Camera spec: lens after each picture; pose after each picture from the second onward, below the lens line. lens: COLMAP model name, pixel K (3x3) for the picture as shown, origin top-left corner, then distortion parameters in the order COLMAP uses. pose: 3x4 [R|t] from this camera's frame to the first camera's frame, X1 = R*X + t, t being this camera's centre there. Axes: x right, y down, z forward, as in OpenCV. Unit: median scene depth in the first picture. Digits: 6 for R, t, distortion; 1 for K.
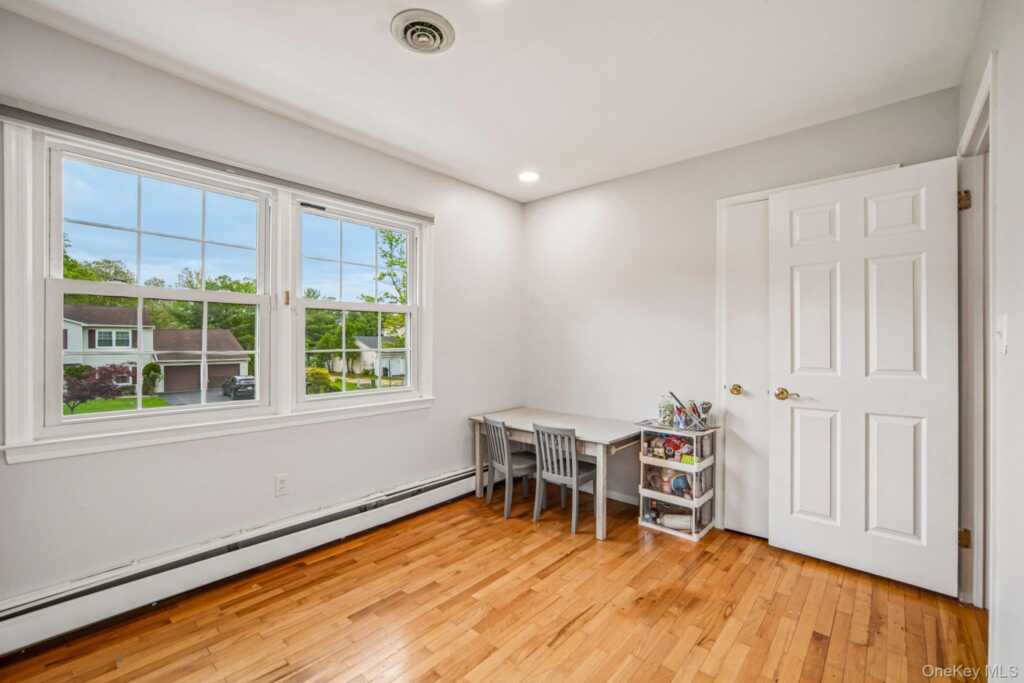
lens RADIAL K [[421.9, 0, 512.9], [0, 421.9, 347.0], [0, 0, 1]] dist [-0.000244, 0.000325]
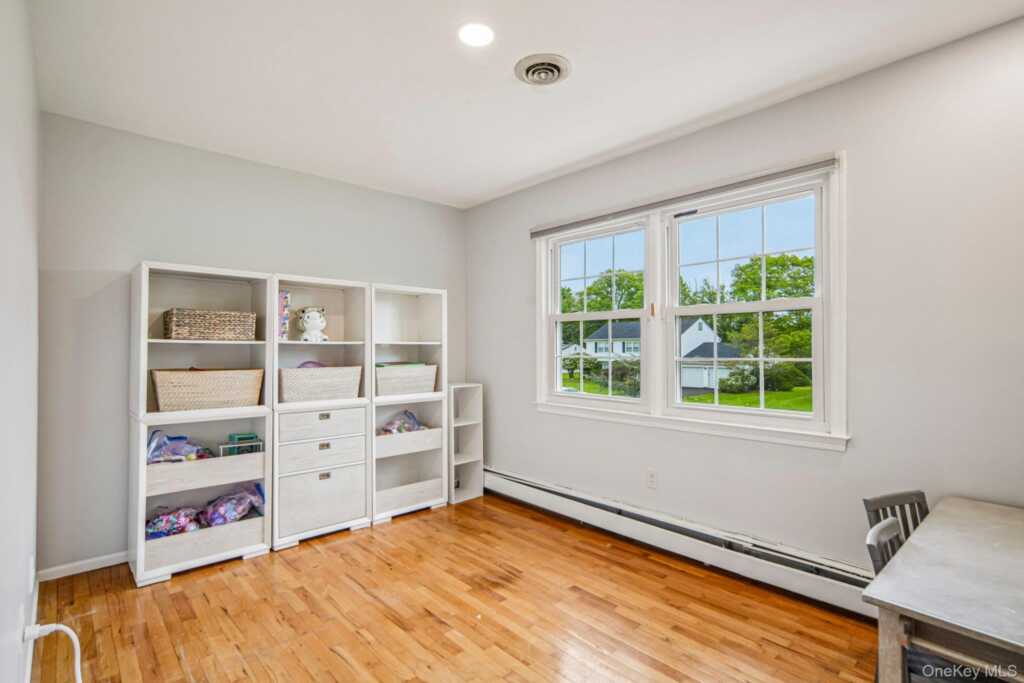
lens RADIAL K [[500.0, 0, 514.1], [0, 500.0, 347.7], [0, 0, 1]] dist [-0.004169, 0.009802]
pose [[-0.099666, -0.004240, -0.995012, 0.765877], [-0.004392, 0.999983, -0.003822, -0.010358], [0.995011, 0.003989, -0.099683, 0.739573]]
